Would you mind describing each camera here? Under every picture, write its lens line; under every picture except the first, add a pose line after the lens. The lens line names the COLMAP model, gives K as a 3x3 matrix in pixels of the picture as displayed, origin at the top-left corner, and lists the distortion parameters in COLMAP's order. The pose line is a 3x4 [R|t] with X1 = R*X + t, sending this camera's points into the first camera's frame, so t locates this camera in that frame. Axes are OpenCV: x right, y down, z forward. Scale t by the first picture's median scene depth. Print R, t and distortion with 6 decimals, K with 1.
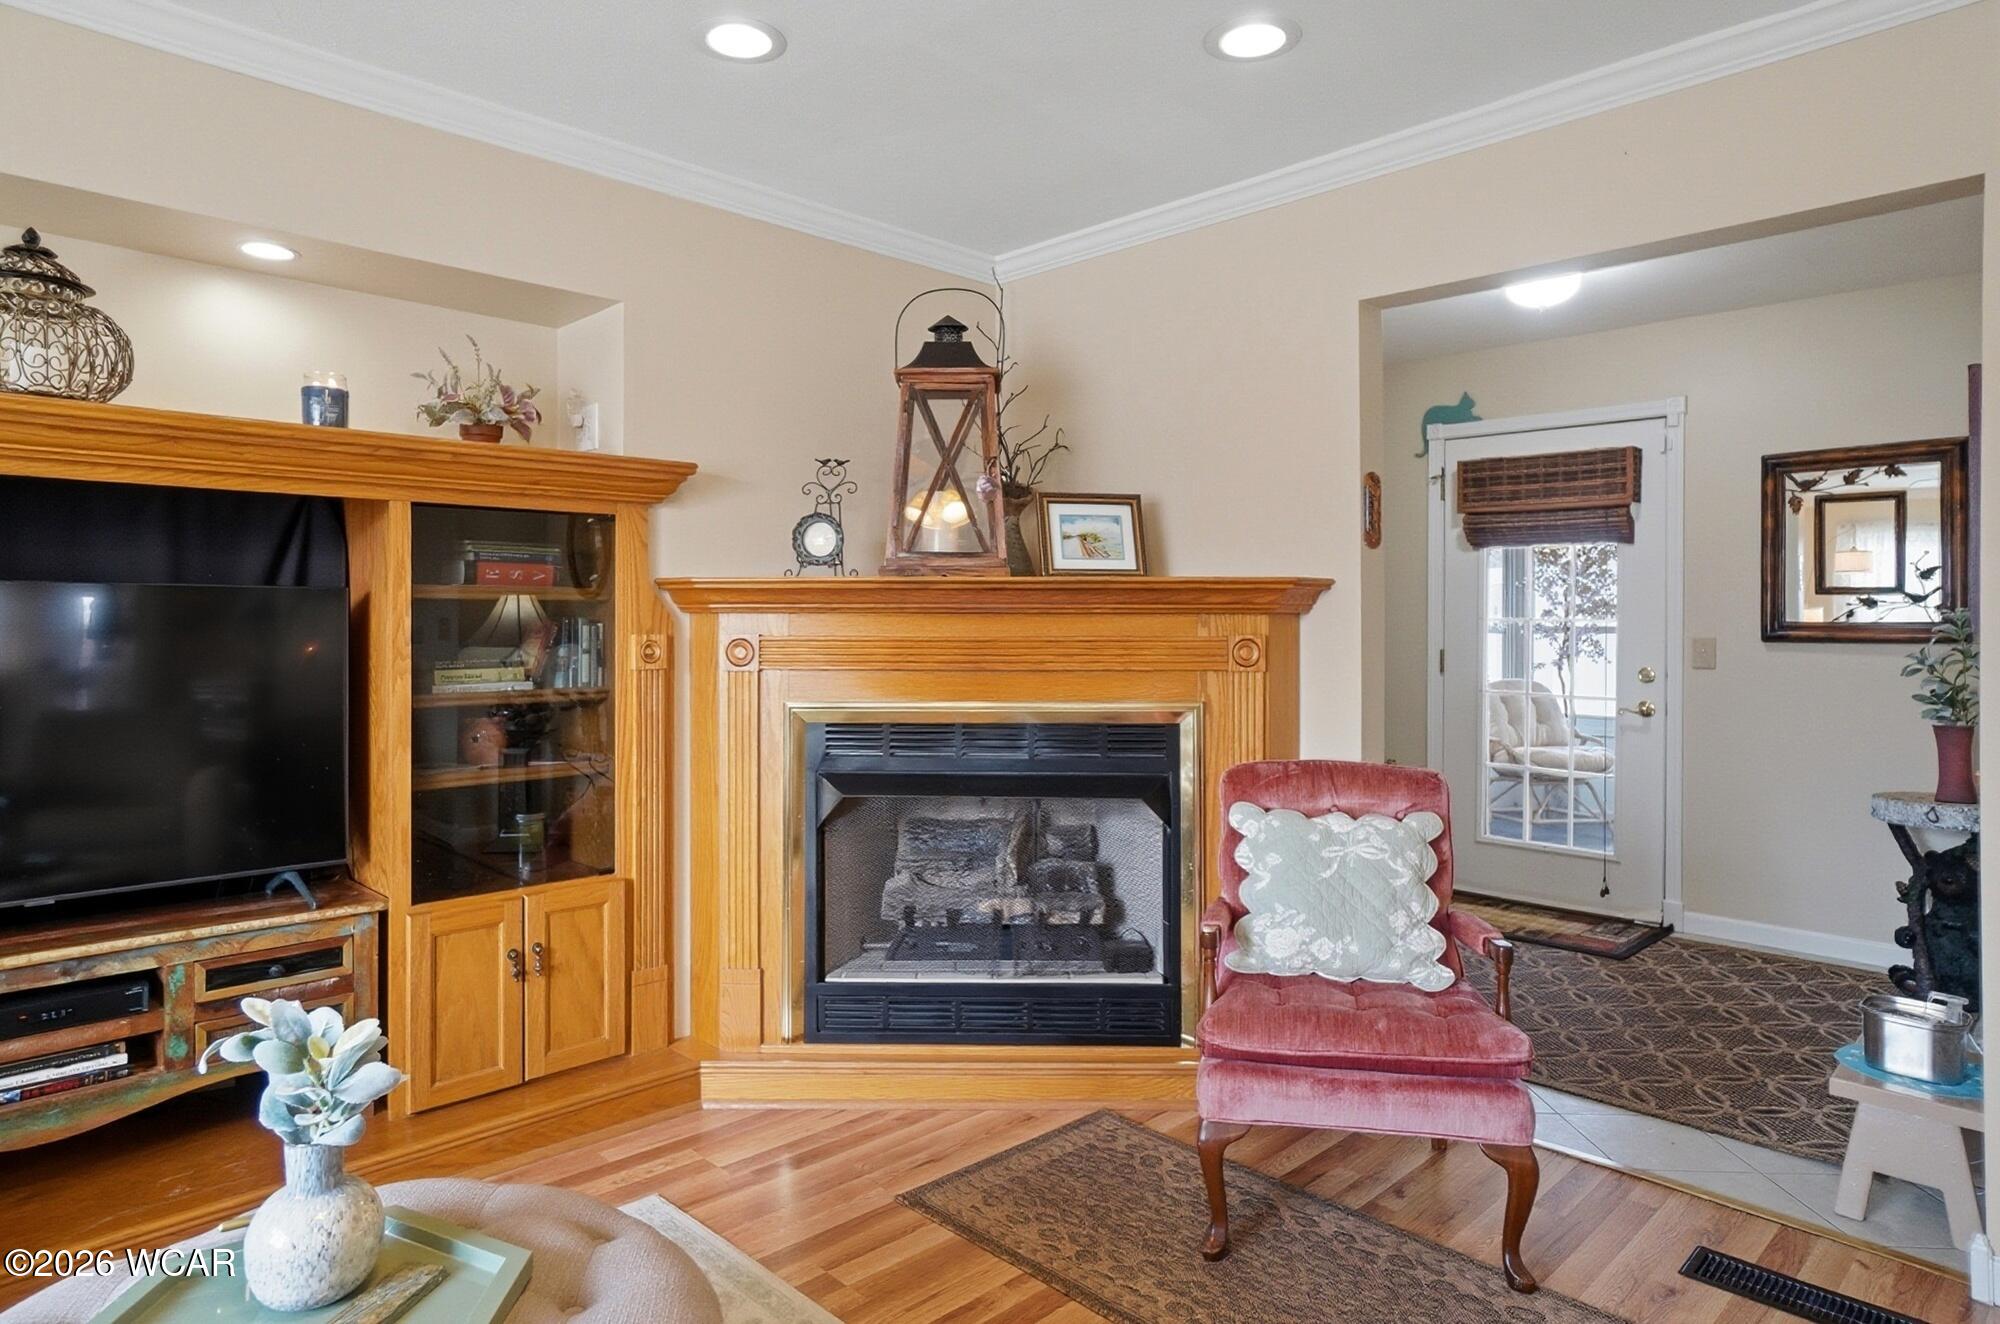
lens RADIAL K [[1195.1, 0, 997.4], [0, 1195.1, 622.2], [0, 0, 1]] dist [0.001342, -0.000093]
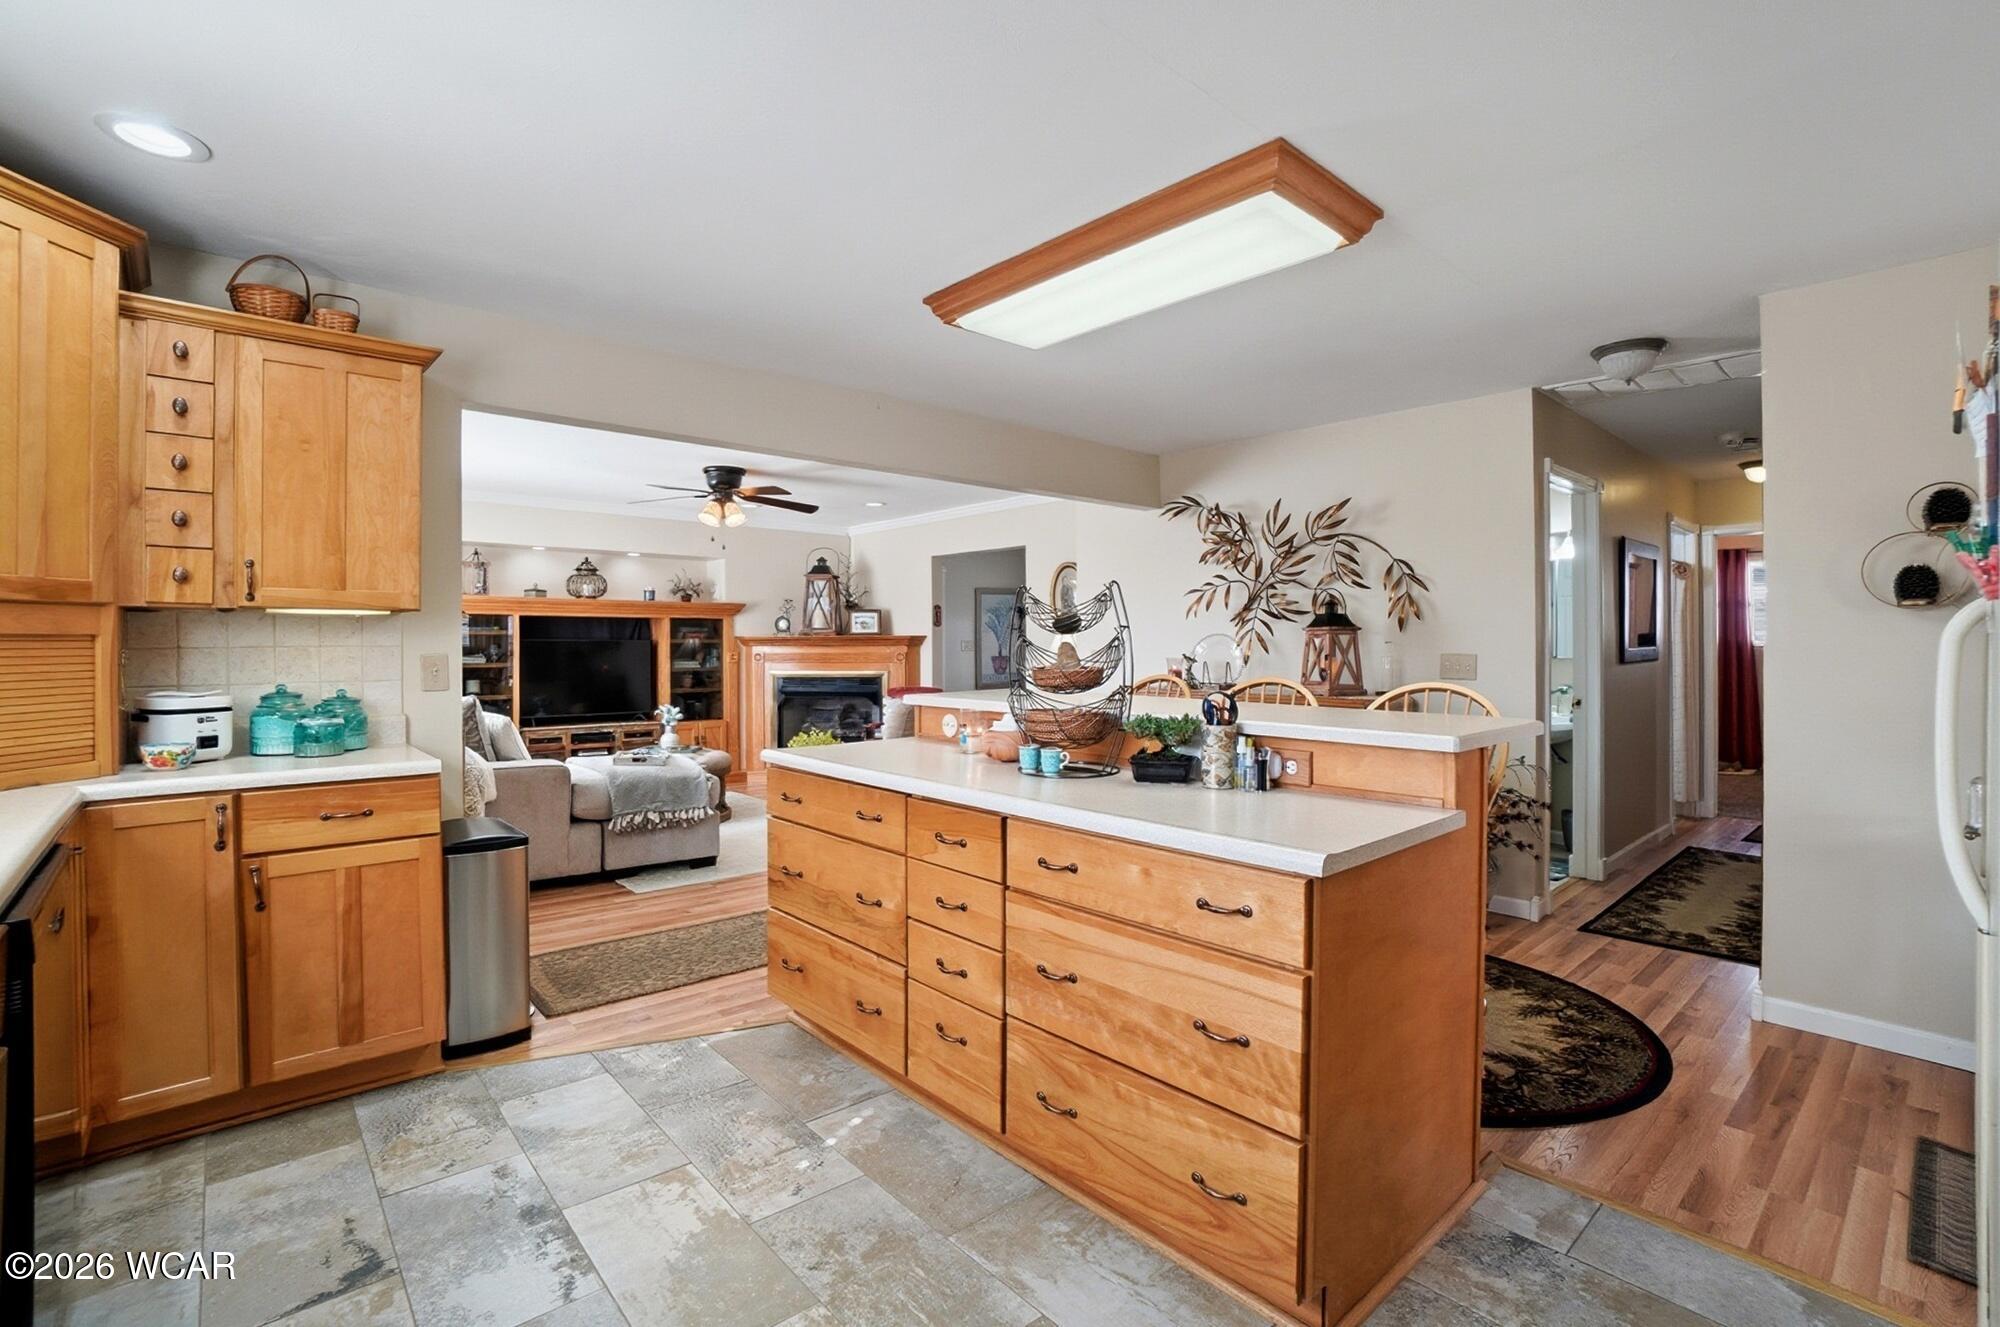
lens RADIAL K [[904.6, 0, 1000.2], [0, 904.6, 646.6], [0, 0, 1]] dist [-0.026648, 0.000131]
pose [[0.998868, -0.002903, -0.047472, 0.630902], [0.002984, 0.999994, 0.001641, -0.008527], [0.047467, -0.001781, 0.998871, -1.640686]]
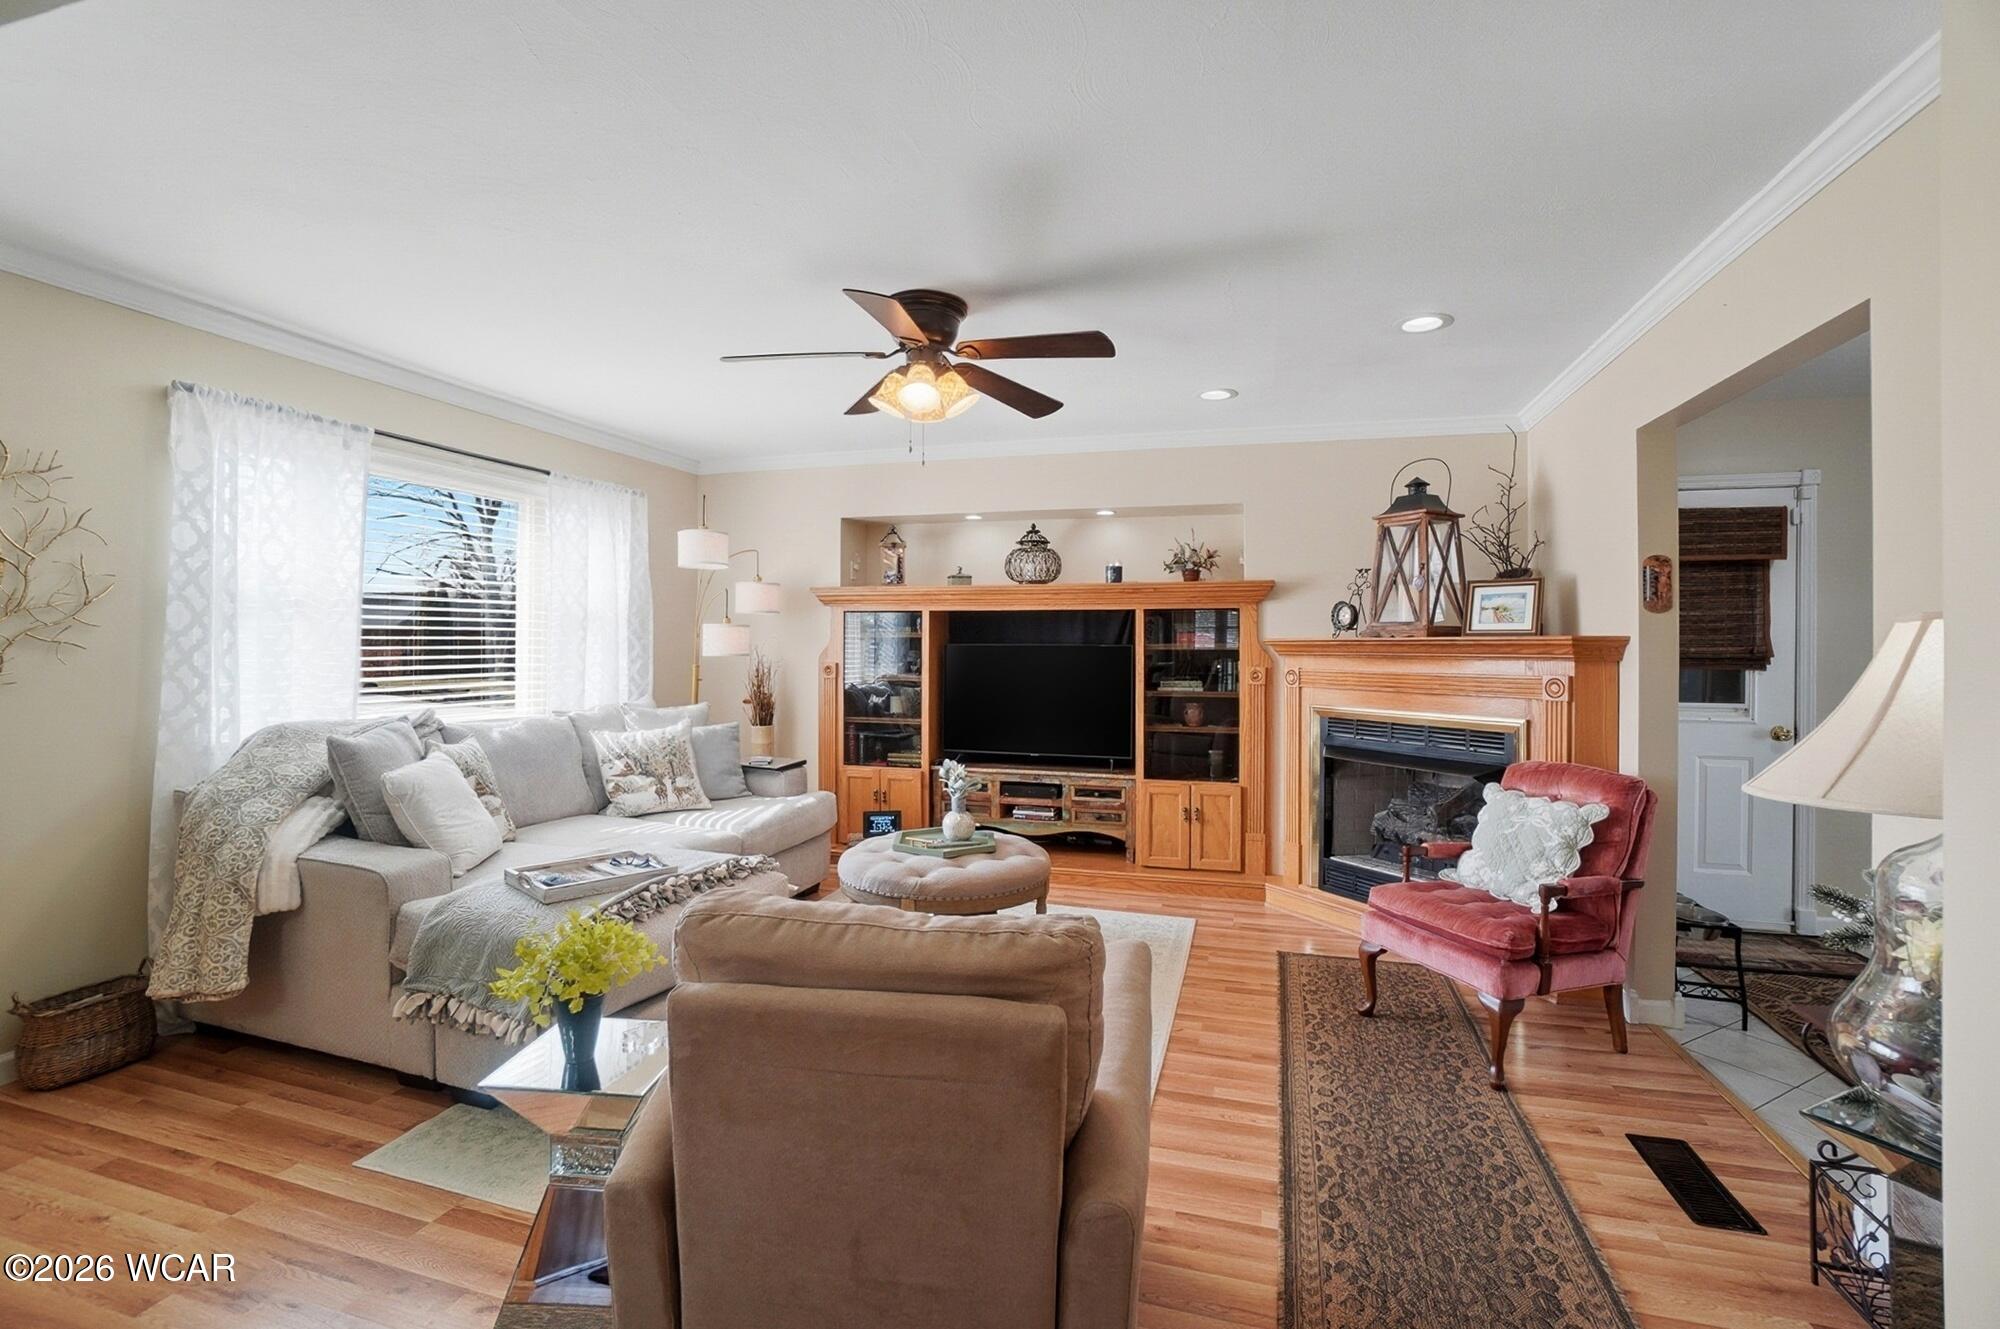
lens RADIAL K [[904.6, 0, 1000.2], [0, 904.6, 647.6], [0, 0, 1]] dist [-0.026648, 0.000131]
pose [[0.490975, 0.000442, -0.871173, 0.827466], [-0.005211, 0.999983, -0.002429, -0.016943], [0.871158, 0.005732, 0.490970, -0.119542]]
